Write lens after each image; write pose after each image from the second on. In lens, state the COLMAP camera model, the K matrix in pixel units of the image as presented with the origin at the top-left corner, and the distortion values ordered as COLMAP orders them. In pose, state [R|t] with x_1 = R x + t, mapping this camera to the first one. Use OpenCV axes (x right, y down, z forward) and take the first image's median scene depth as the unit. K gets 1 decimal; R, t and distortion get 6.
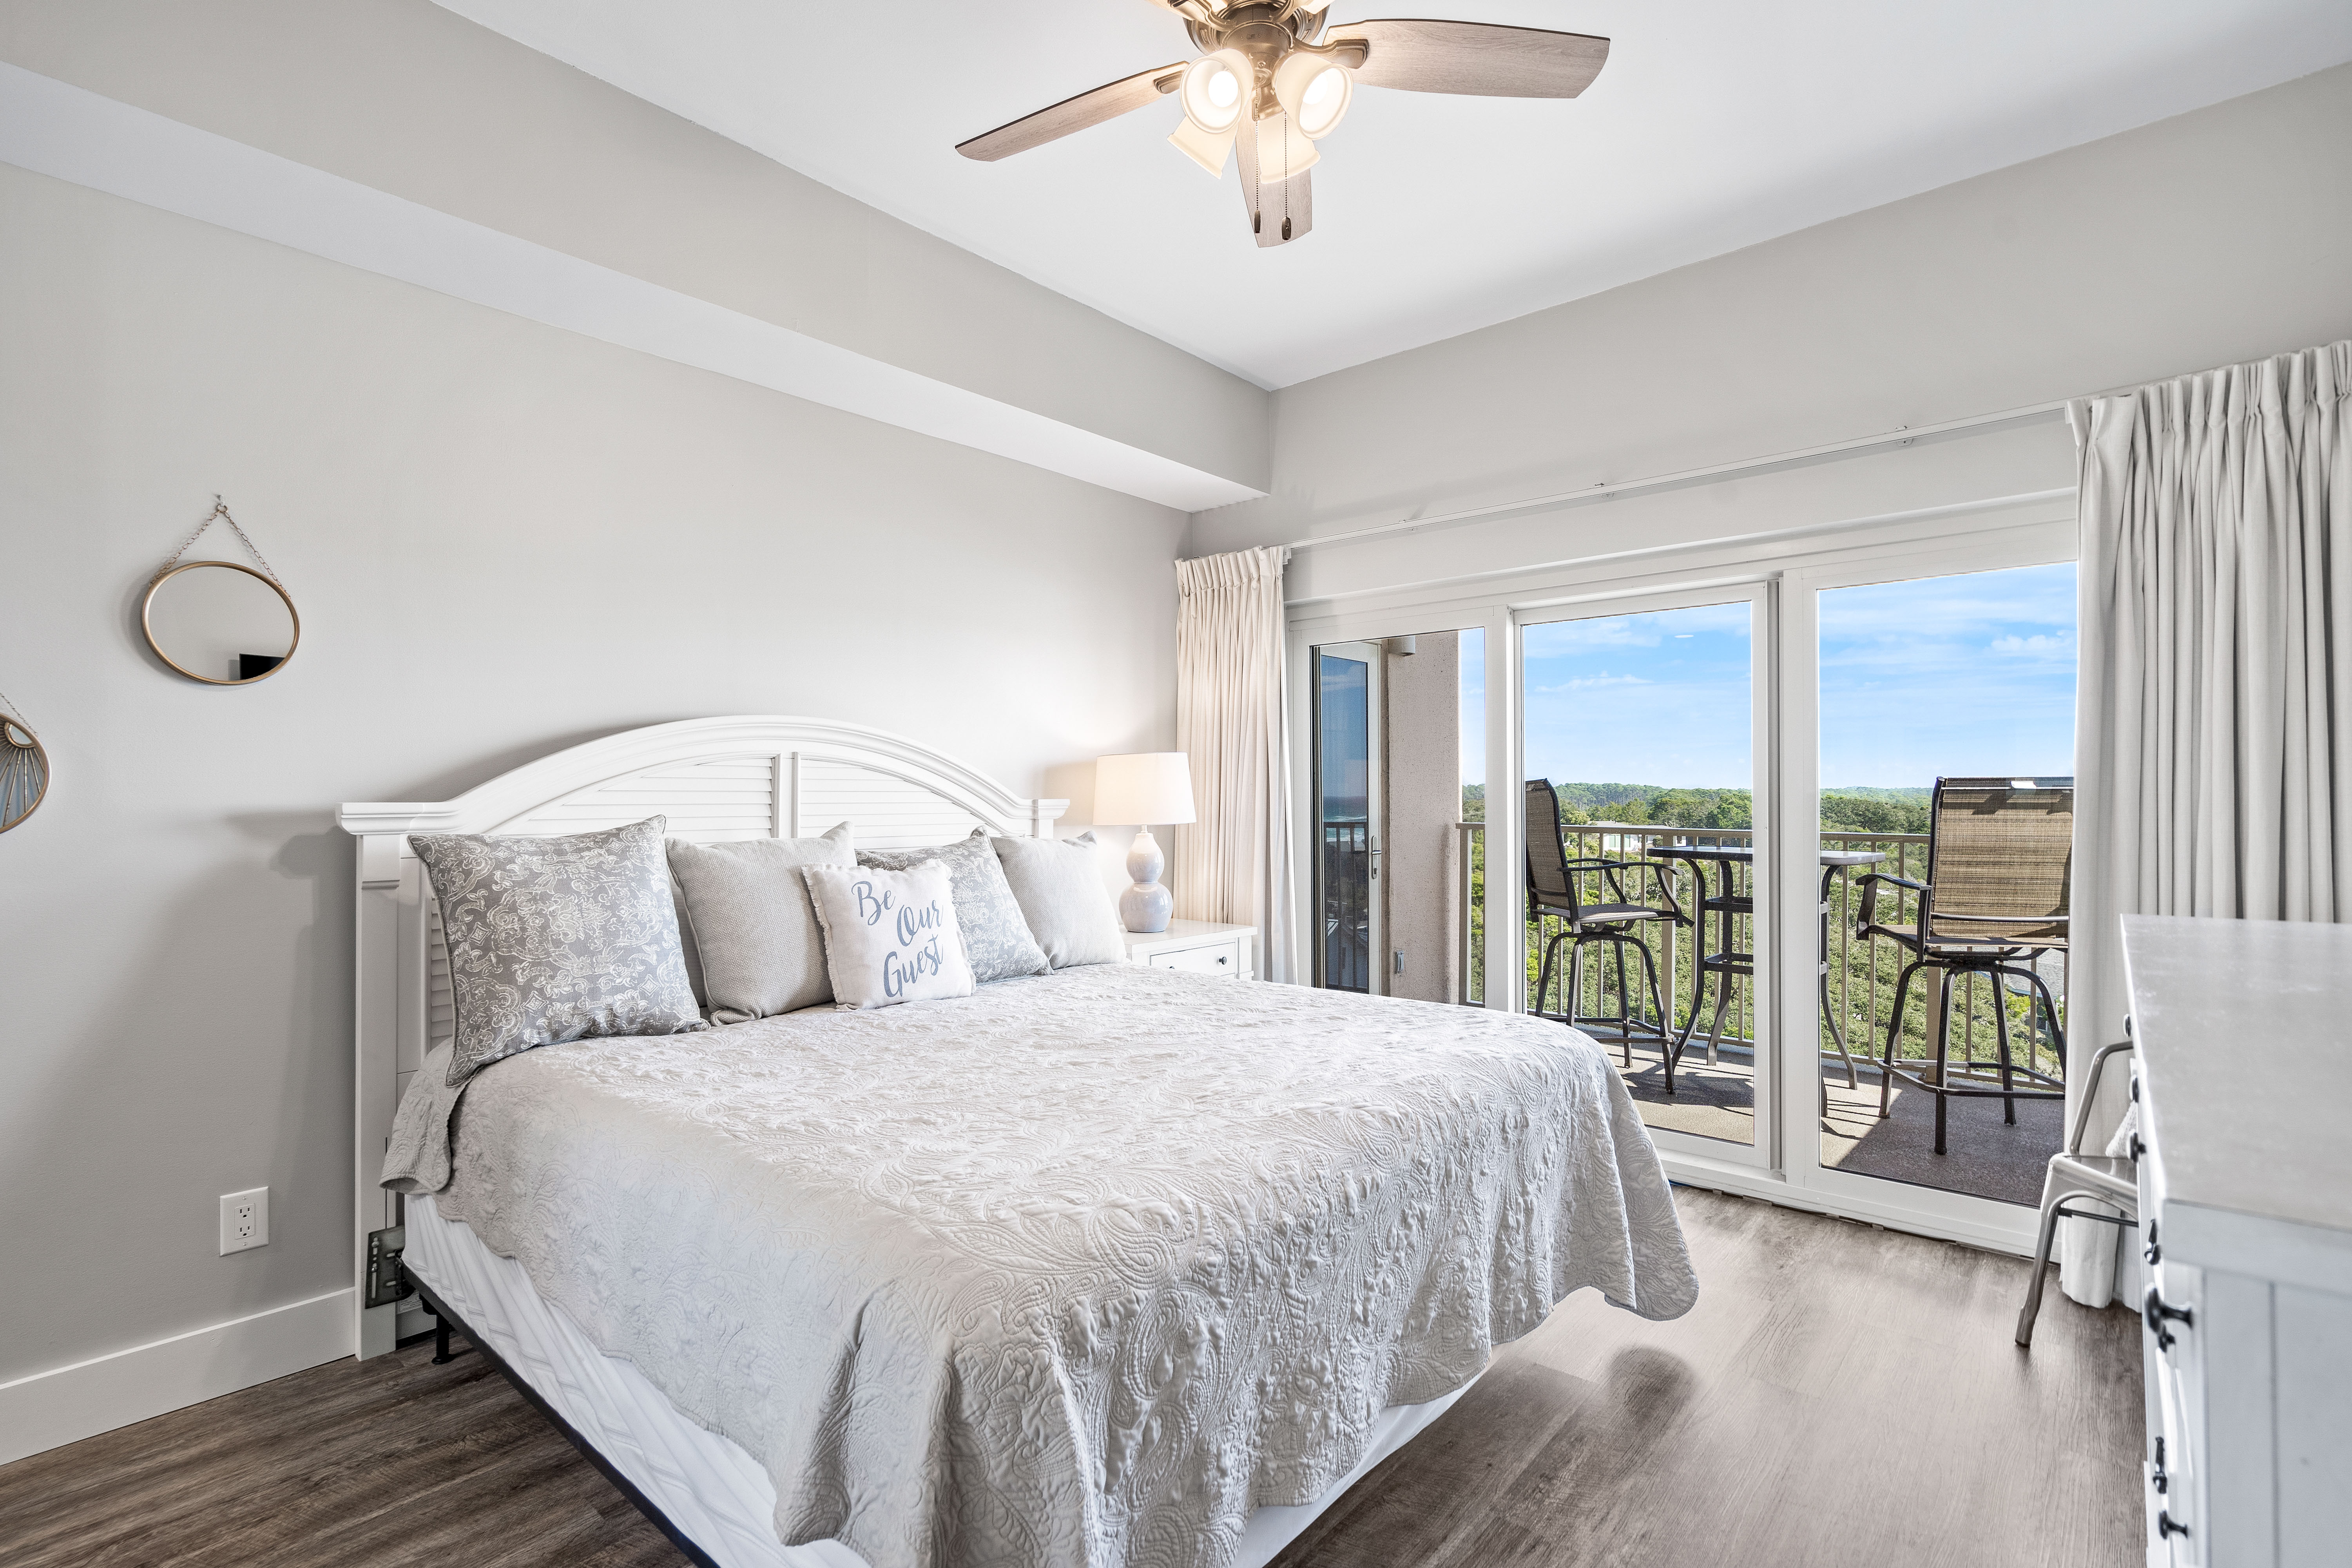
lens RADIAL K [[1111.2, 0, 1155.1], [0, 1111.2, 809.2], [0, 0, 1]] dist [-0.001271, 0.000408]
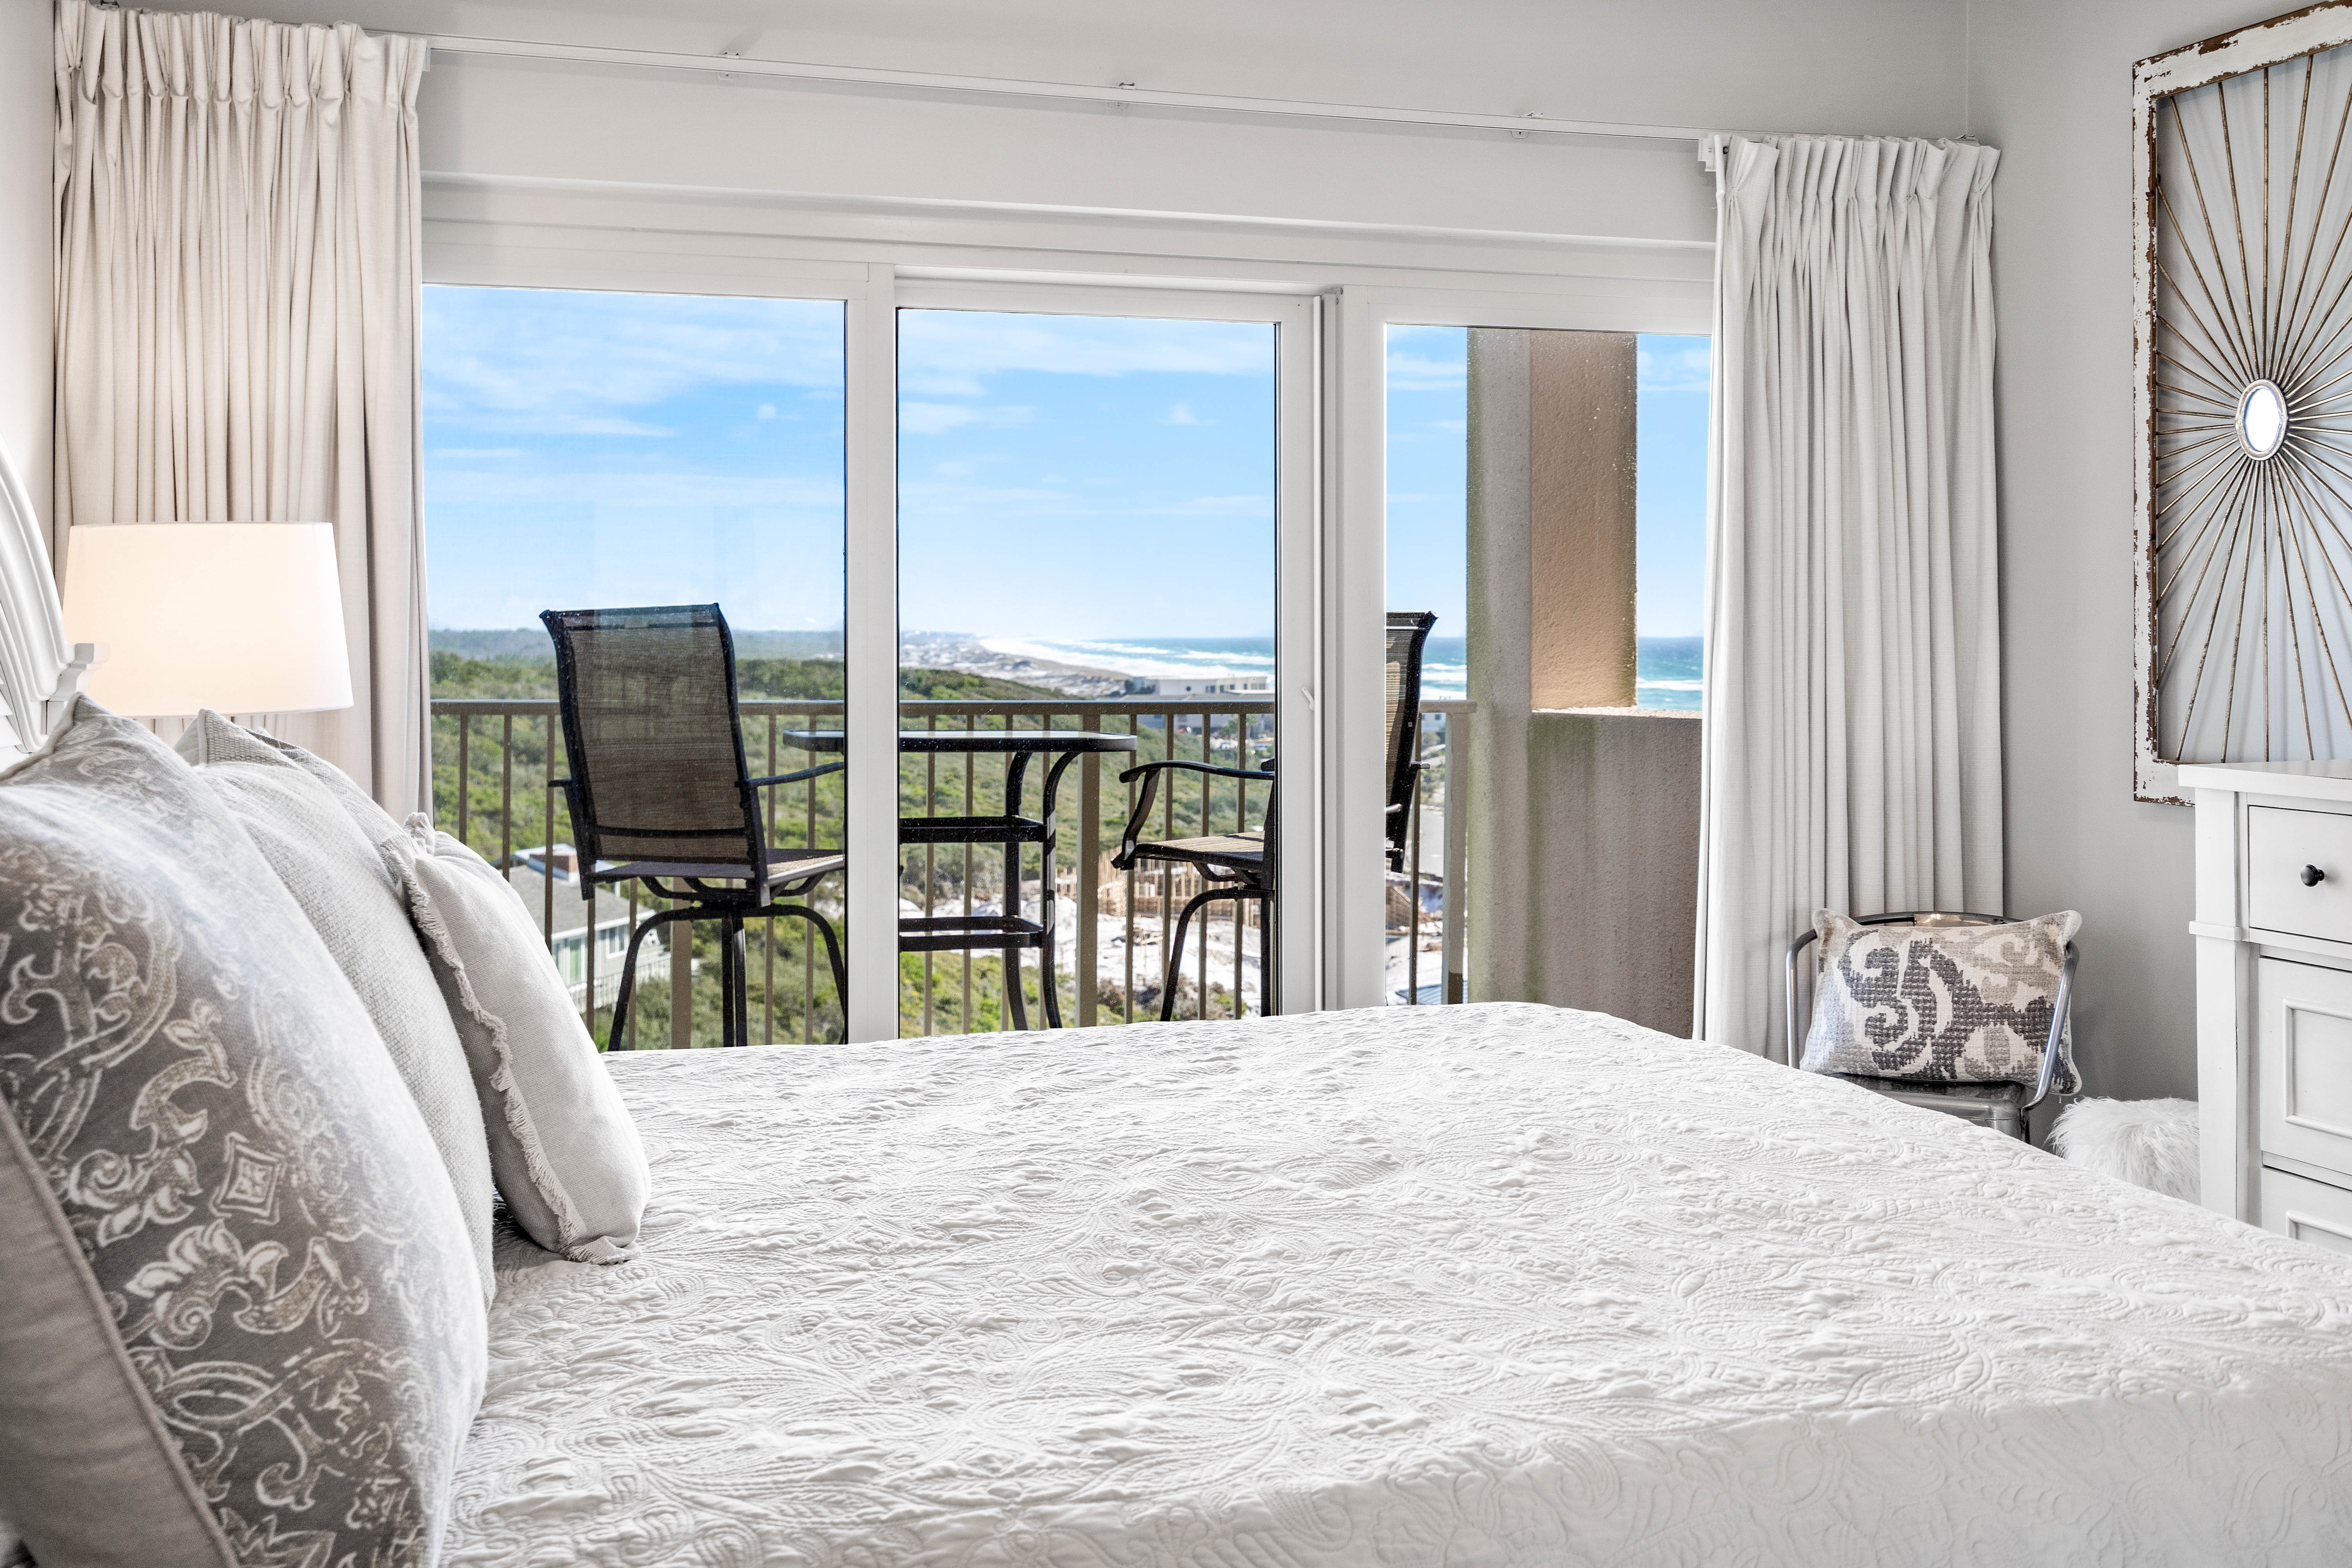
lens RADIAL K [[2400.3, 0, 1225.2], [0, 2400.3, 638.1], [0, 0, 1]] dist [0.007050, -0.009467]
pose [[0.487926, 0.001213, 0.872884, -0.526428], [0.012041, 0.999895, -0.008120, -0.000358], [-0.872802, 0.014472, 0.487860, 0.298869]]
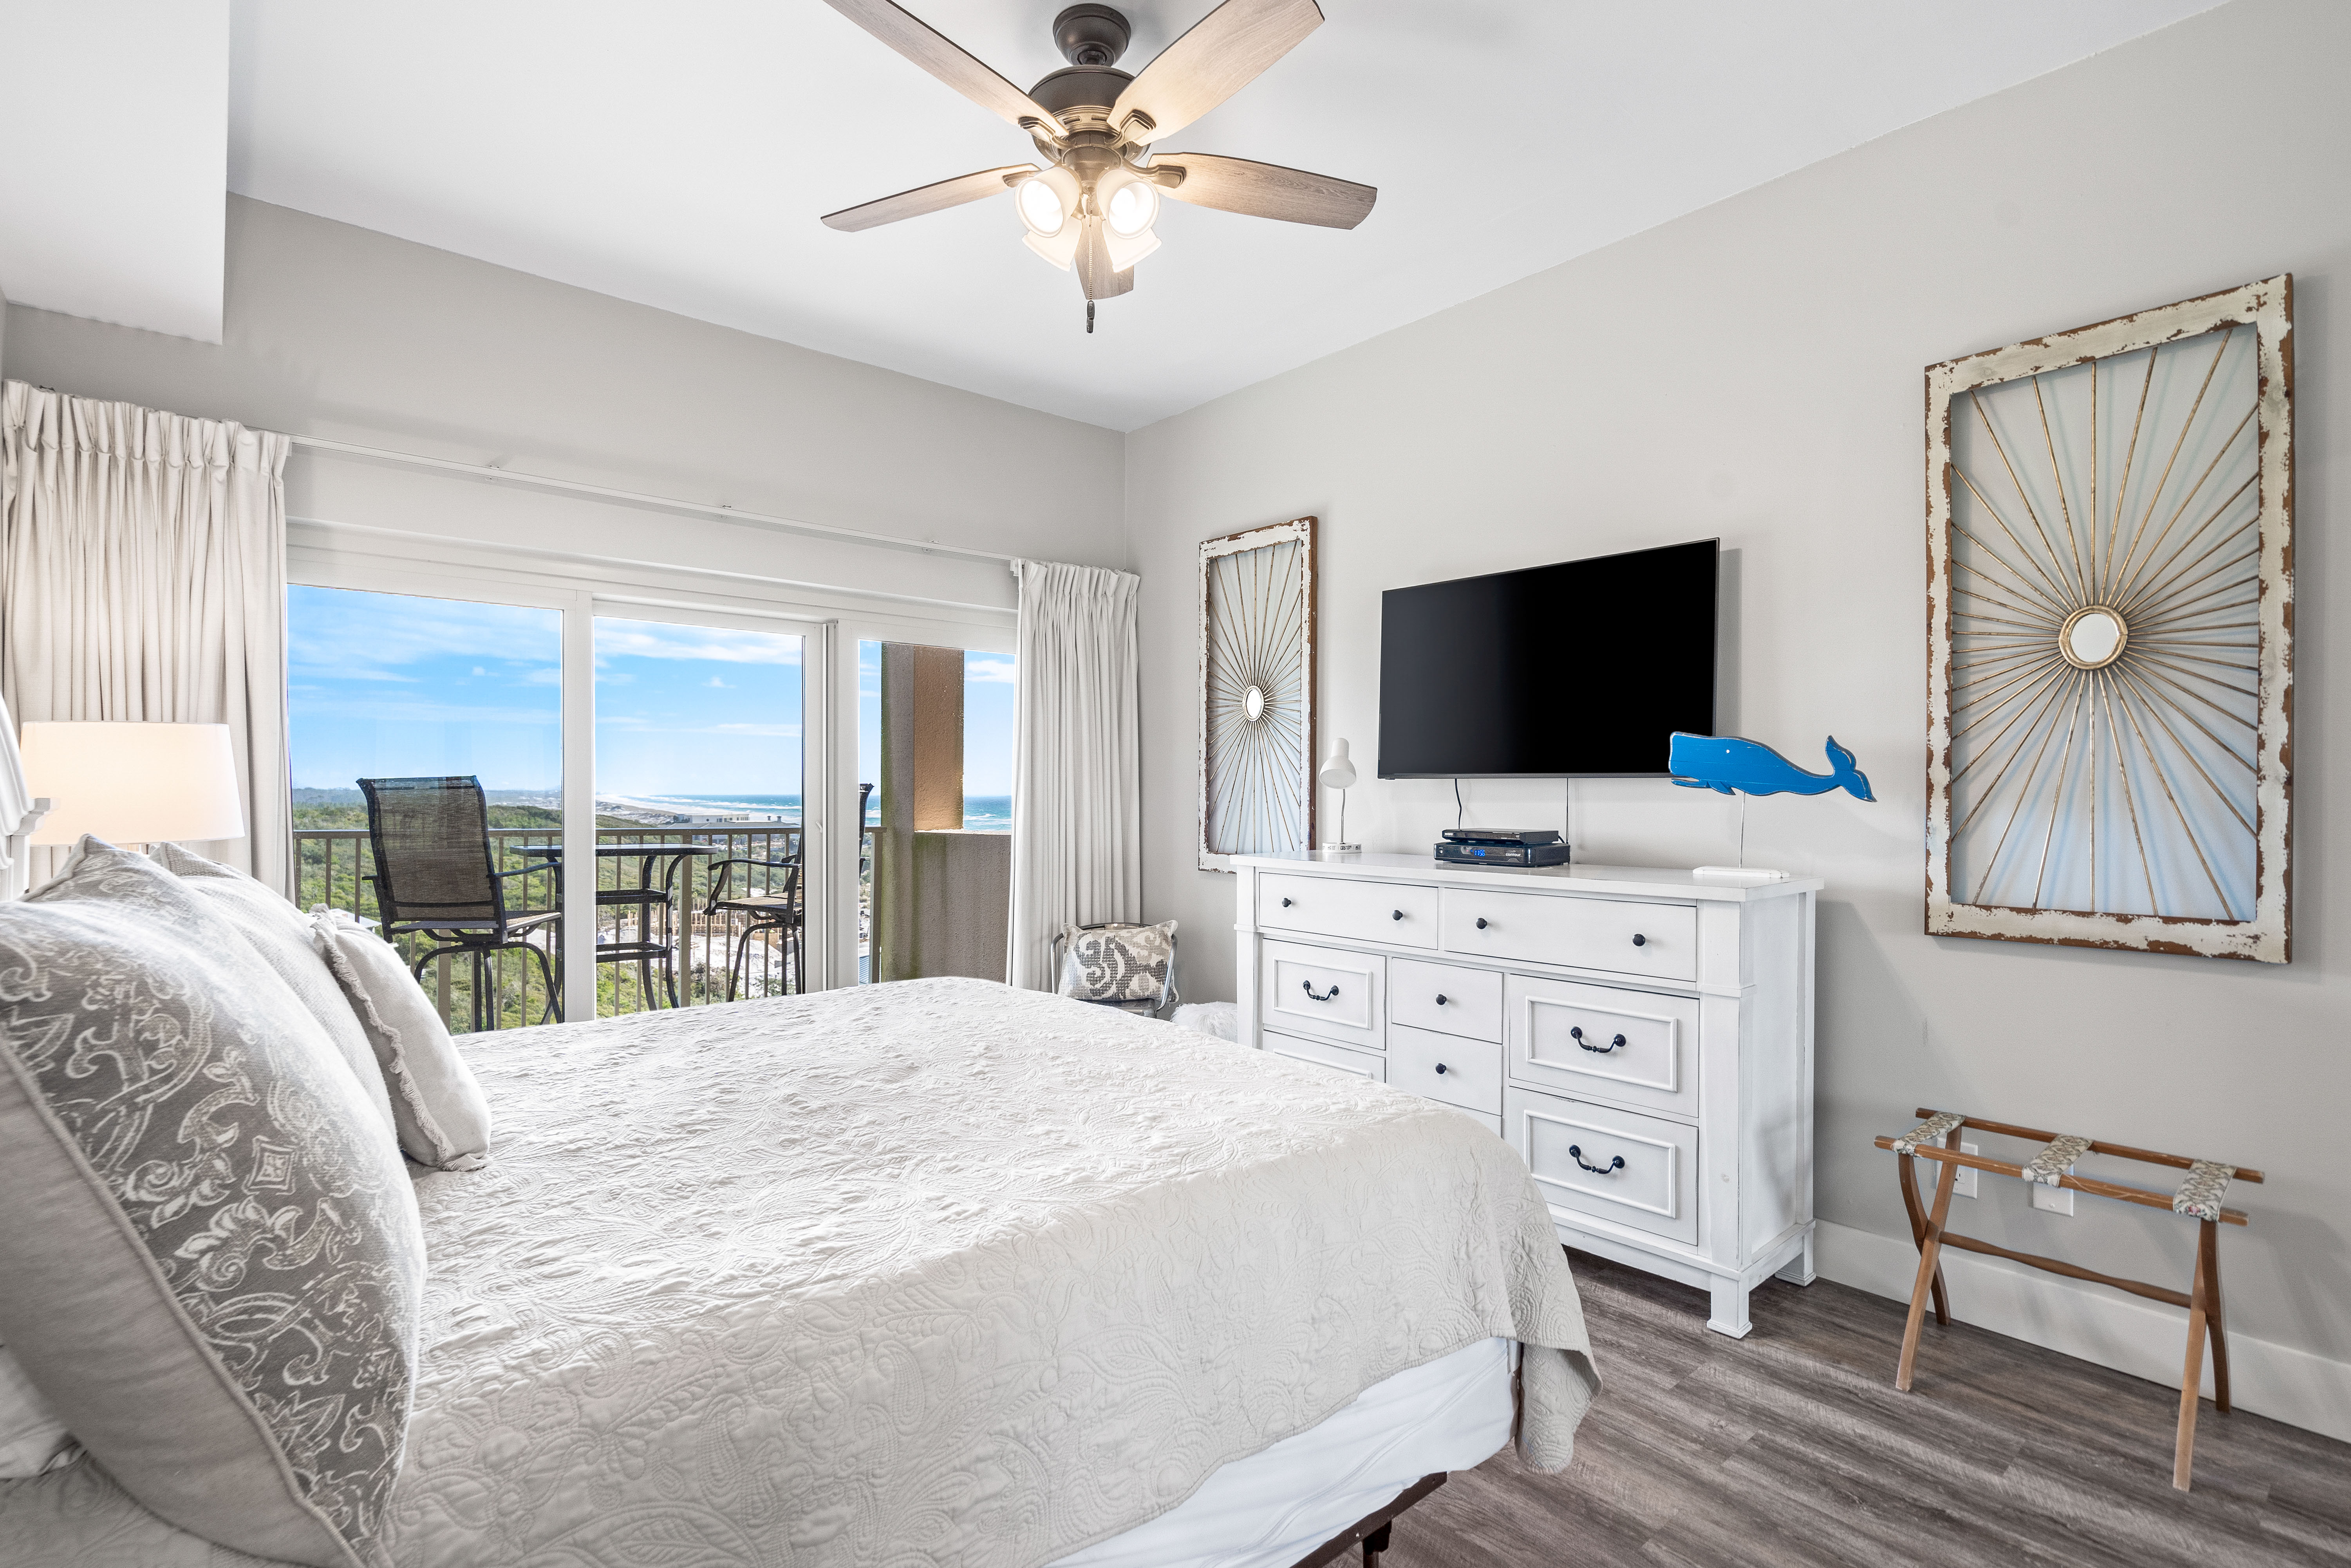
lens RADIAL K [[1110.8, 0, 1154.6], [0, 1110.8, 809.2], [0, 0, 1]] dist [-0.001271, 0.000408]
pose [[0.138617, -0.008939, 0.990306, -0.504169], [0.009238, 0.999927, 0.007732, -0.002483], [-0.990303, 0.008077, 0.138689, 0.360378]]
